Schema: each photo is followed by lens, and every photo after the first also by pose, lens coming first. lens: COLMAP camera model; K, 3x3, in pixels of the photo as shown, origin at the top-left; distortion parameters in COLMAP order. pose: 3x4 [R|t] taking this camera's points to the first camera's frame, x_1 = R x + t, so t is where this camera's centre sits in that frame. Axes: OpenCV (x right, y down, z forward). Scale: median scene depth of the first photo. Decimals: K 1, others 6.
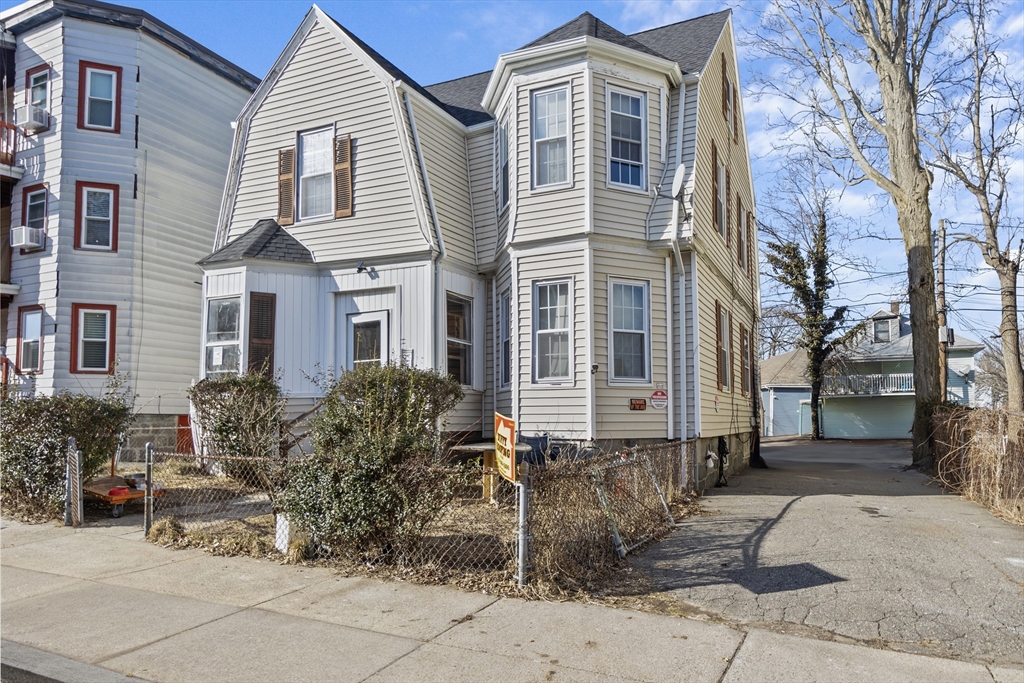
lens RADIAL K [[652.0, 0, 515.2], [0, 652.0, 337.5], [0, 0, 1]] dist [0.000105, 0.000110]
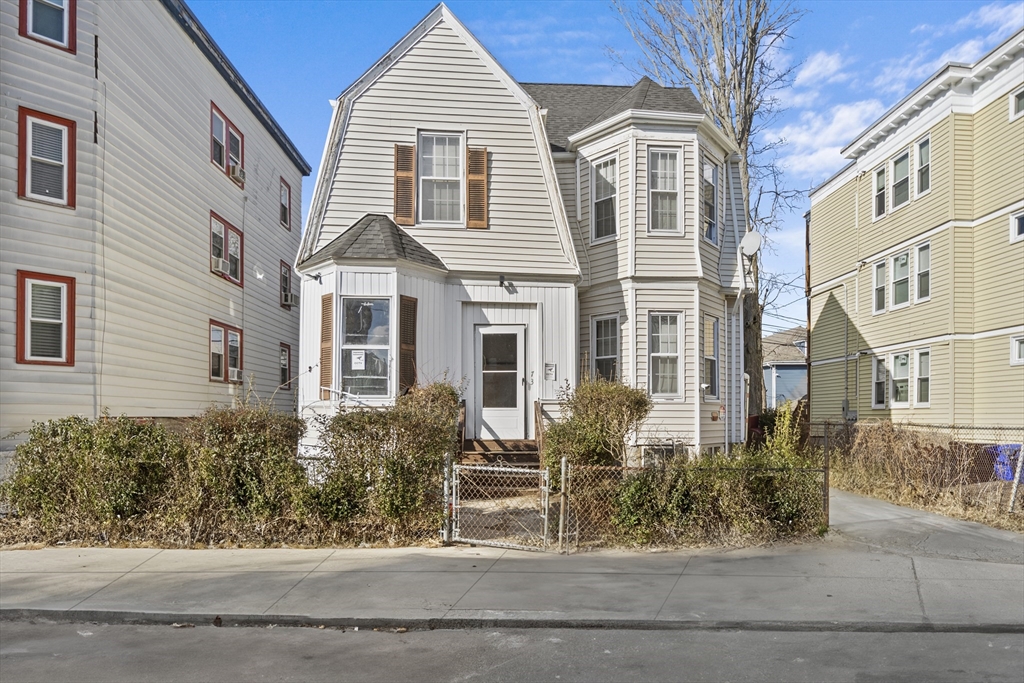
lens RADIAL K [[652.0, 0, 516.7], [0, 652.0, 345.3], [0, 0, 1]] dist [0.000105, 0.000110]
pose [[0.873313, 0.058437, 0.483642, -0.684969], [-0.069740, 0.997551, 0.005398, -0.013236], [-0.482142, -0.038443, 0.875249, 0.078810]]
